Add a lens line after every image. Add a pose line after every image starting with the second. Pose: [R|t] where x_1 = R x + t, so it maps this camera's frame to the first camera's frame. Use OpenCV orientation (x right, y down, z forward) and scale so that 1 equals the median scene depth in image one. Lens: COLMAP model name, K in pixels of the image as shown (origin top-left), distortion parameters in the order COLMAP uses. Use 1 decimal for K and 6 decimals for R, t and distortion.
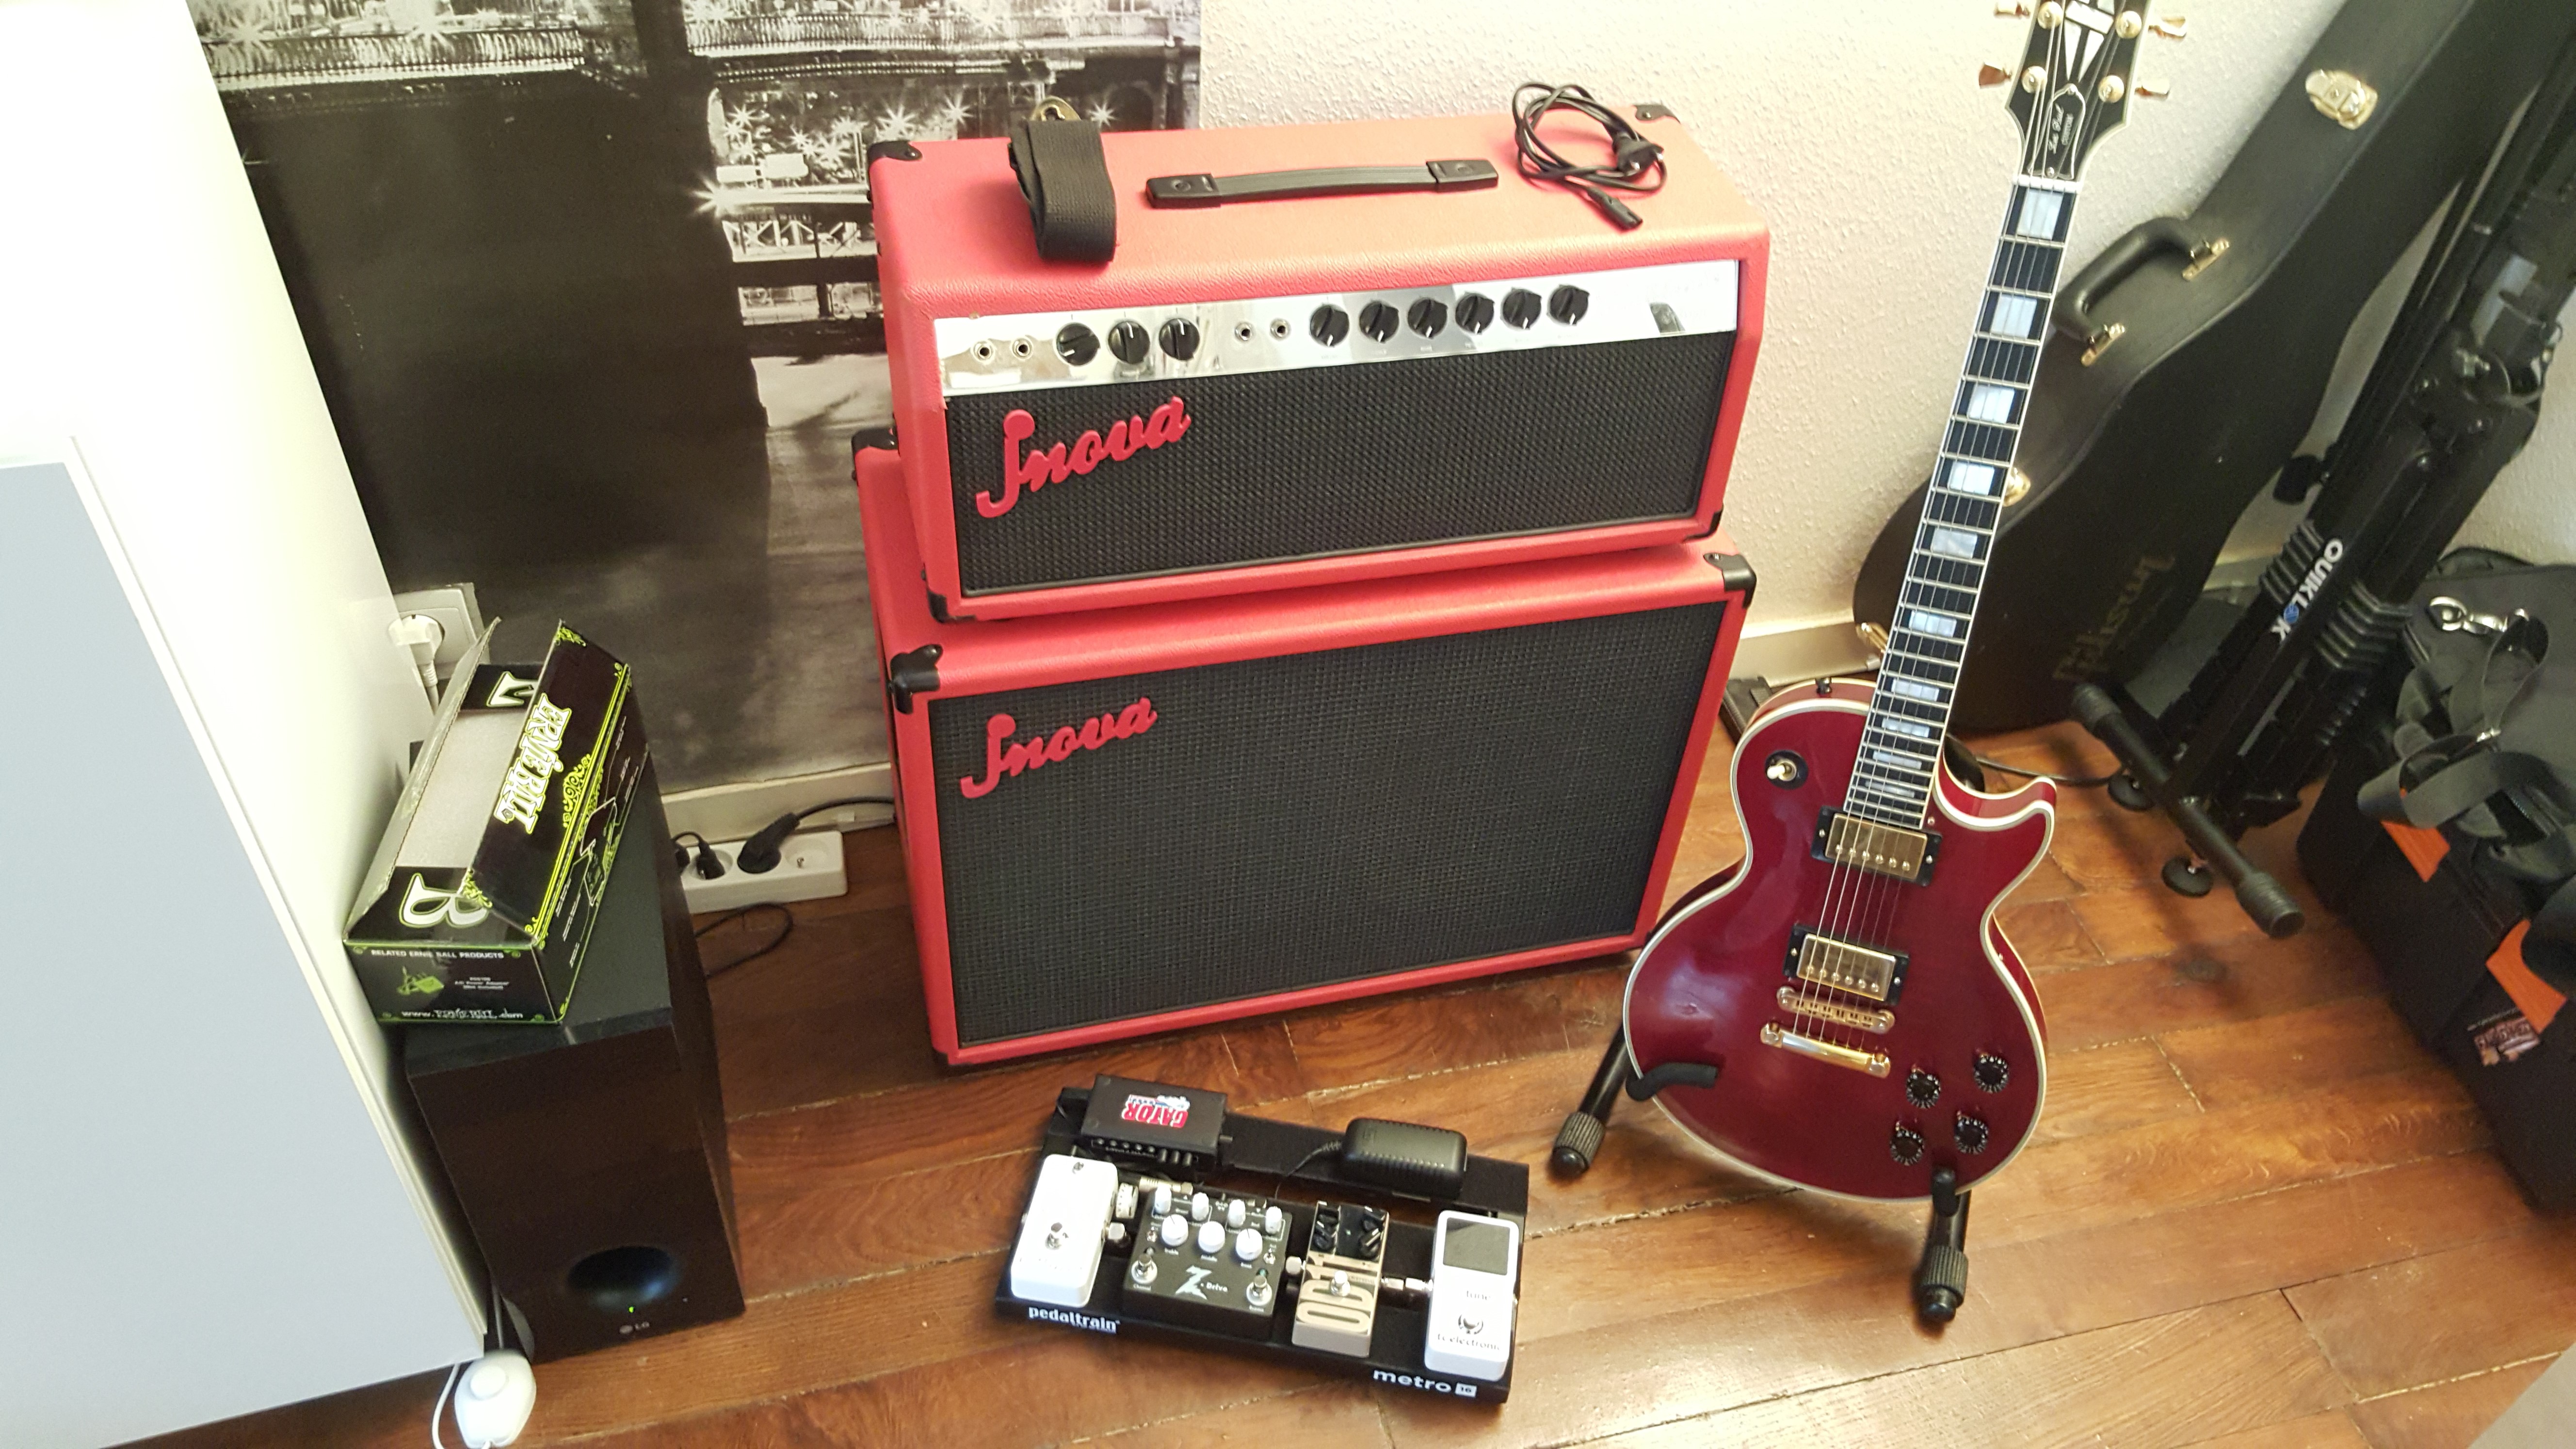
lens RADIAL K [[1997.6, 0, 1288.0], [0, 1997.6, 724.5], [0, 0, 1]] dist [0.156657, -0.336524]
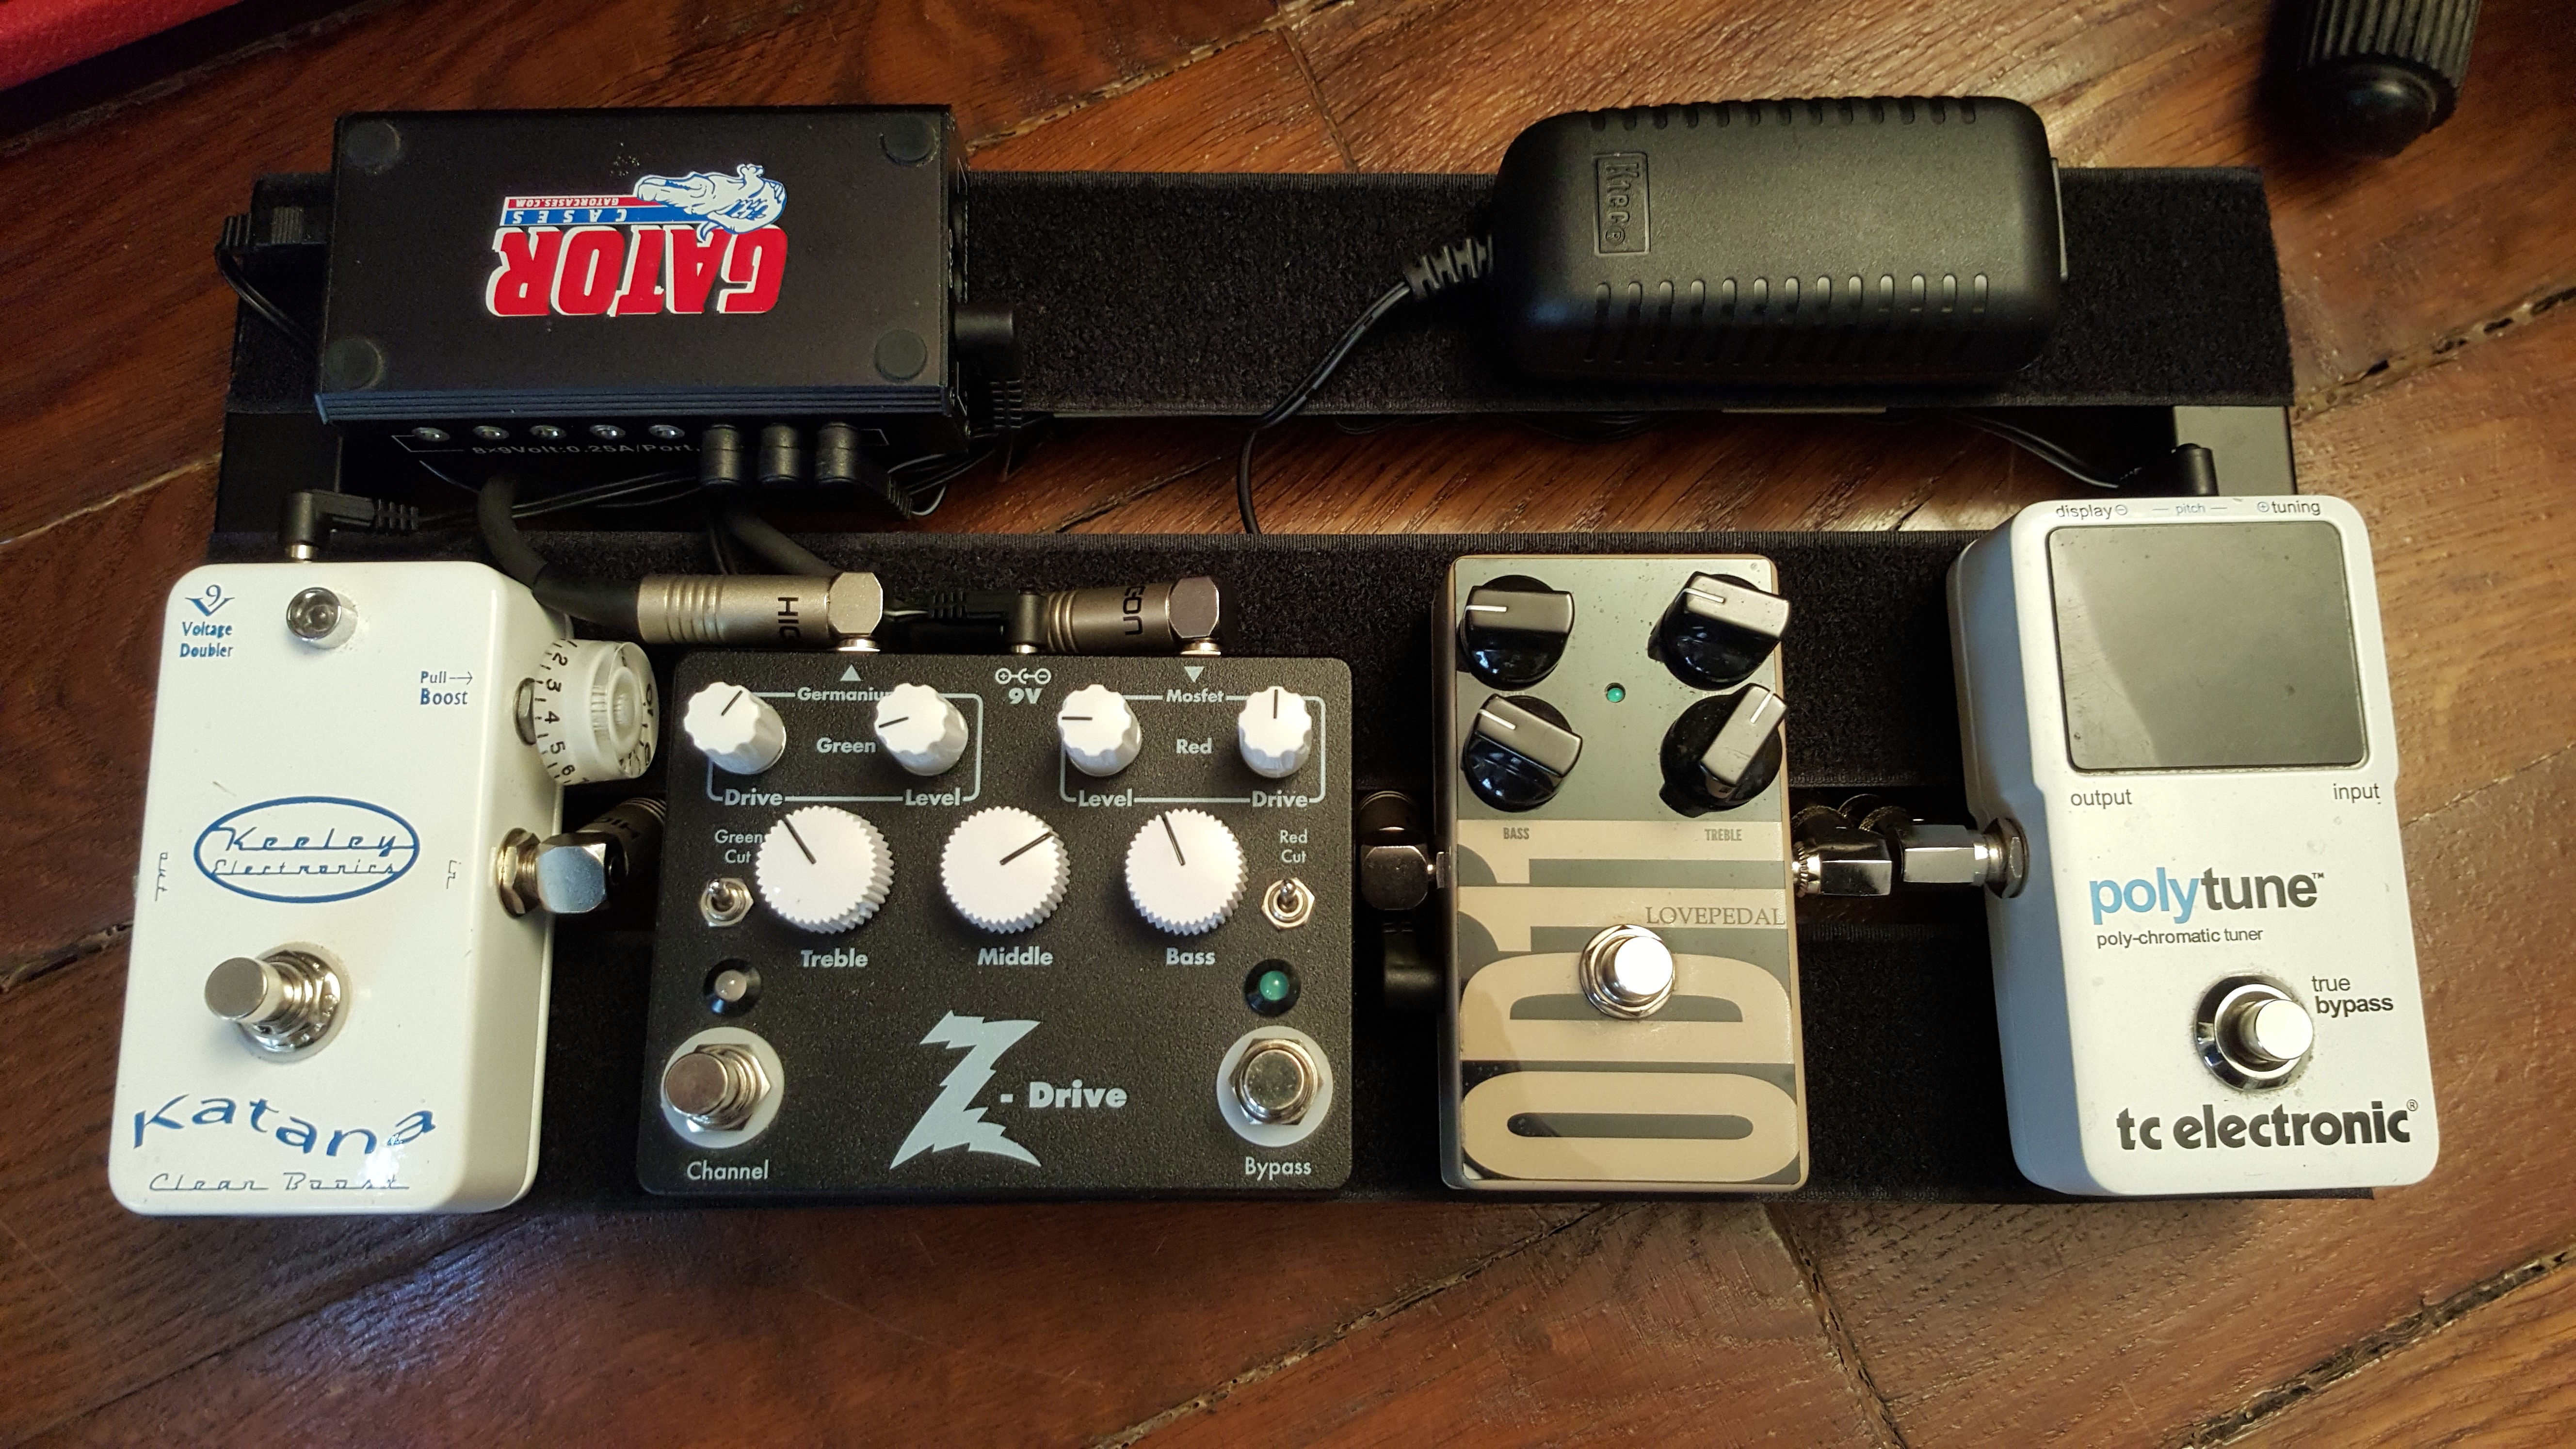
lens RADIAL K [[1997.6, 0, 1288.0], [0, 1997.6, 724.5], [0, 0, 1]] dist [0.156657, -0.336524]
pose [[0.983864, -0.178756, -0.007660, -0.004005], [0.150856, 0.805759, 0.572709, 0.121895], [-0.096203, -0.564623, 0.819723, 0.809258]]
